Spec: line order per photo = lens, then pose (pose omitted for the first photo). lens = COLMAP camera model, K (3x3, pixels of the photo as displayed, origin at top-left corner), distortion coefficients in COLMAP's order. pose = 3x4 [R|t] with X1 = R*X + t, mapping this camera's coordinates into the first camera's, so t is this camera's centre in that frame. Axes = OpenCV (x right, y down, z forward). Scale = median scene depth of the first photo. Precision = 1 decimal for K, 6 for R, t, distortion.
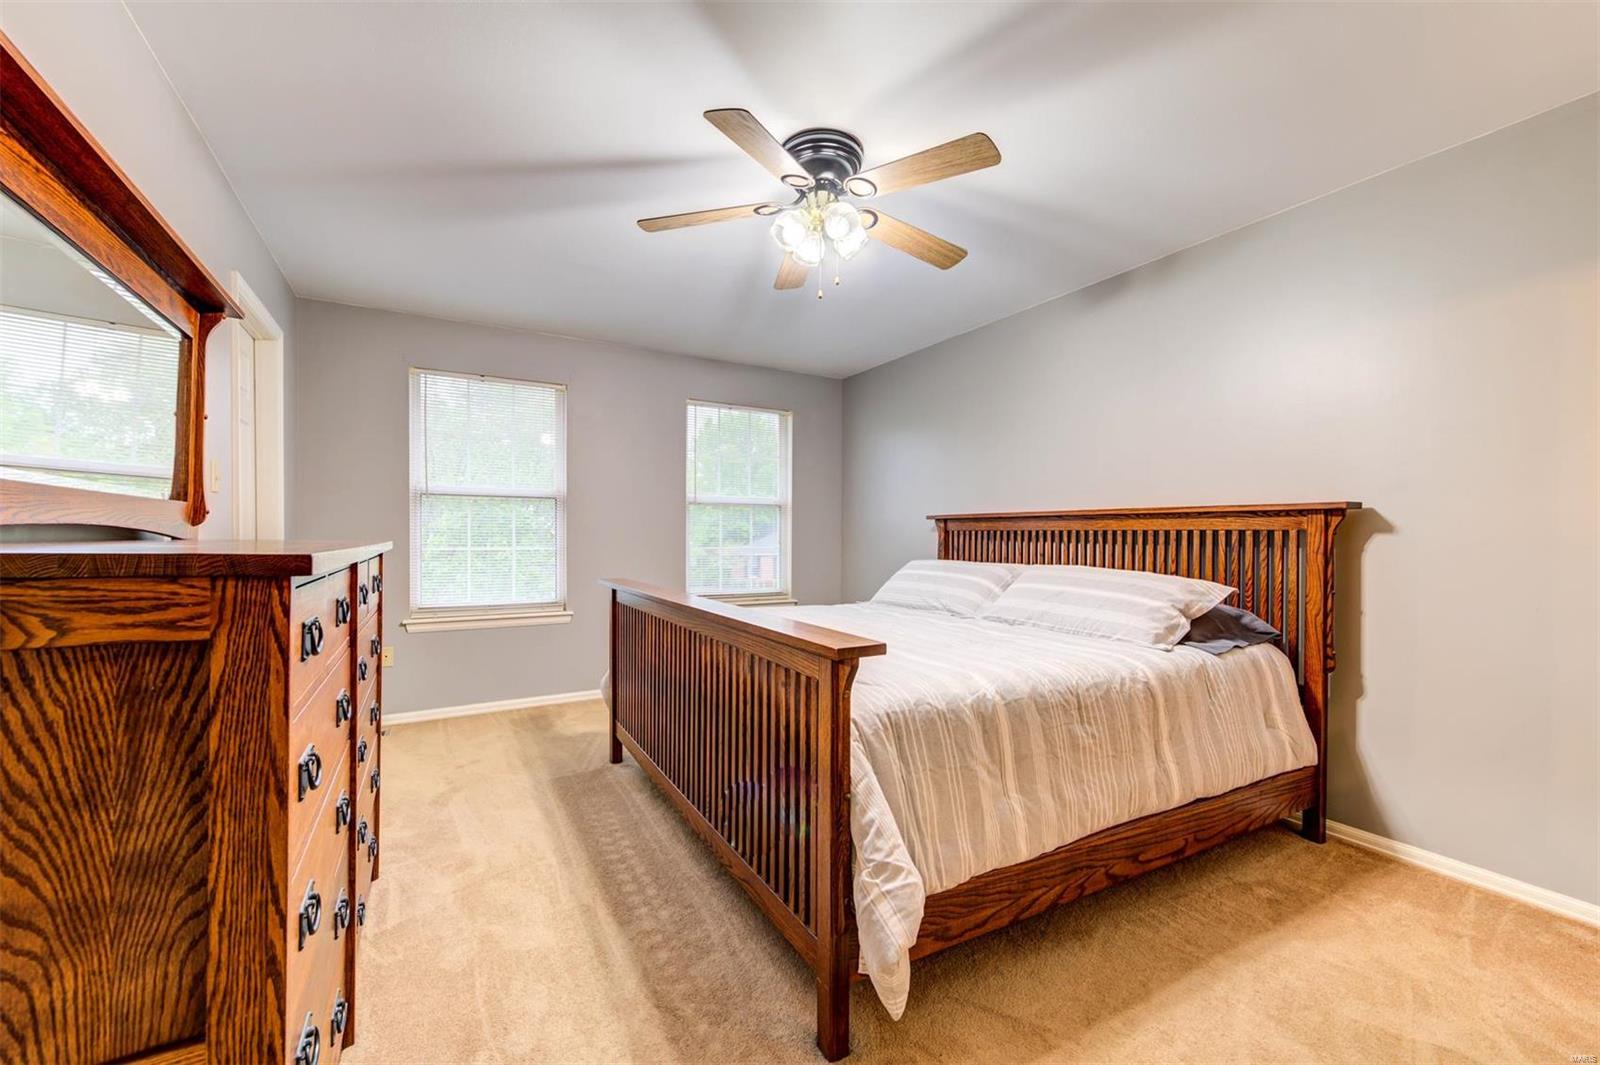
lens RADIAL K [[628.5, 0, 796.4], [0, 628.5, 531.7], [0, 0, 1]] dist [0.002107, -0.000633]
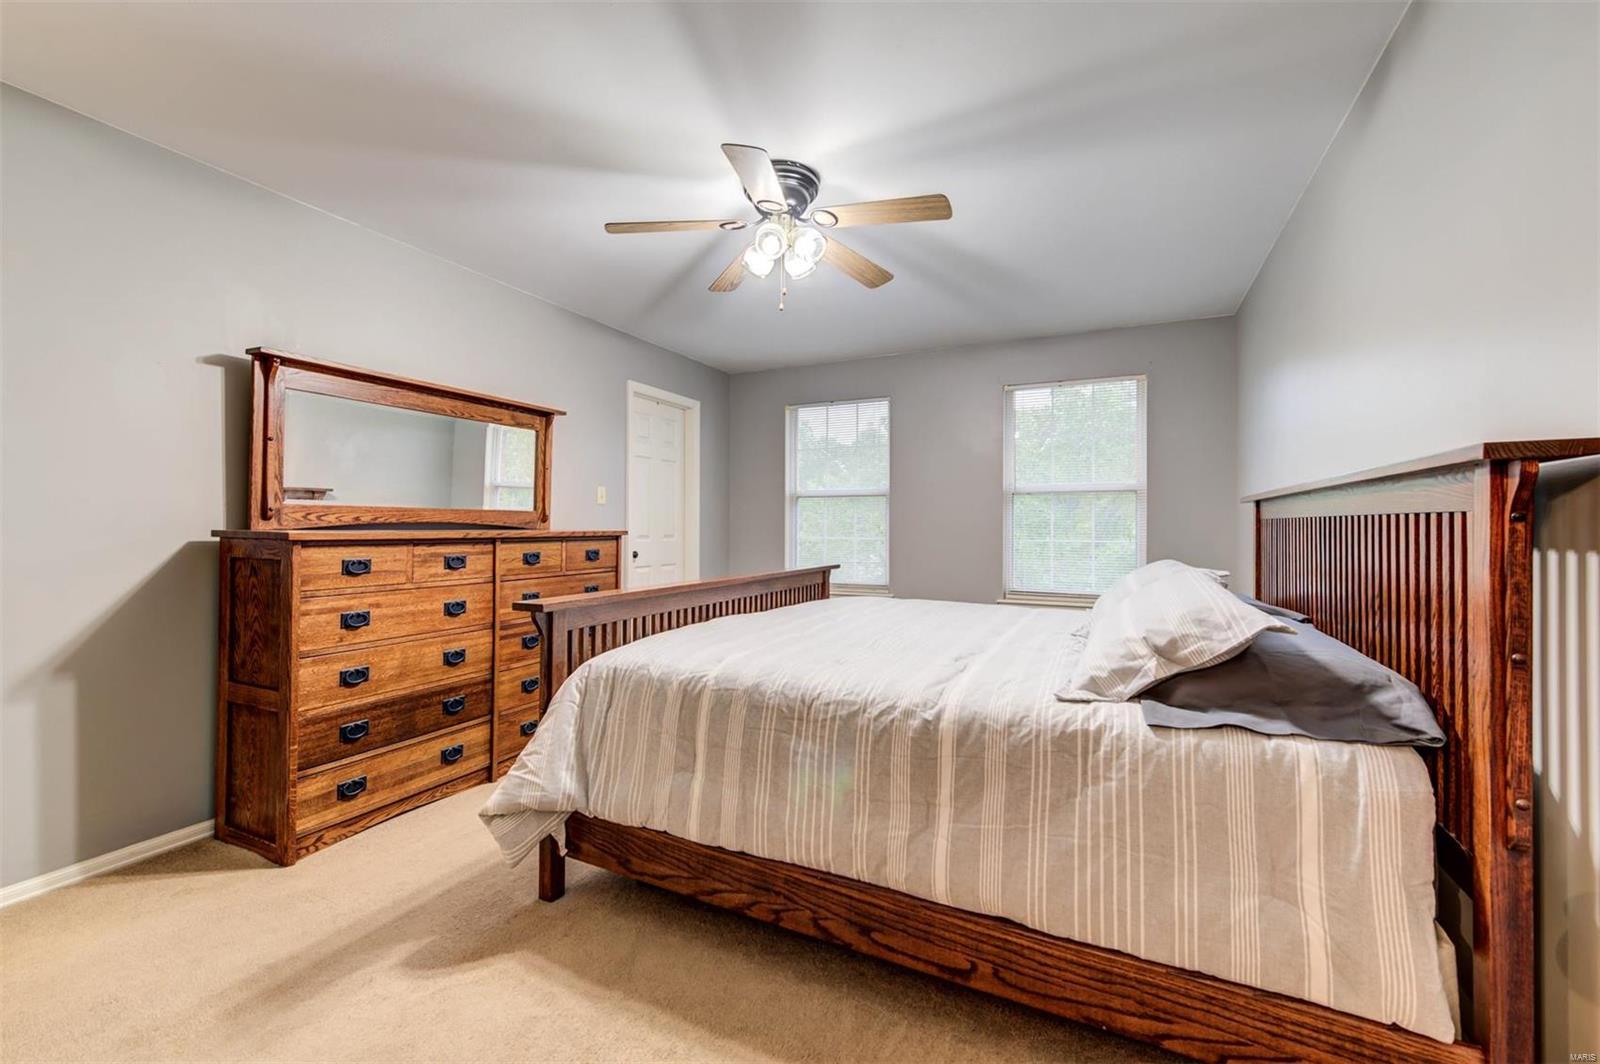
lens RADIAL K [[628.5, 0, 803.6], [0, 628.5, 526.5], [0, 0, 1]] dist [0.002107, -0.000633]
pose [[0.593397, -0.002548, -0.804906, 1.064484], [0.003350, 0.999994, -0.000696, 0.009927], [0.804903, -0.002283, 0.593402, 0.441719]]
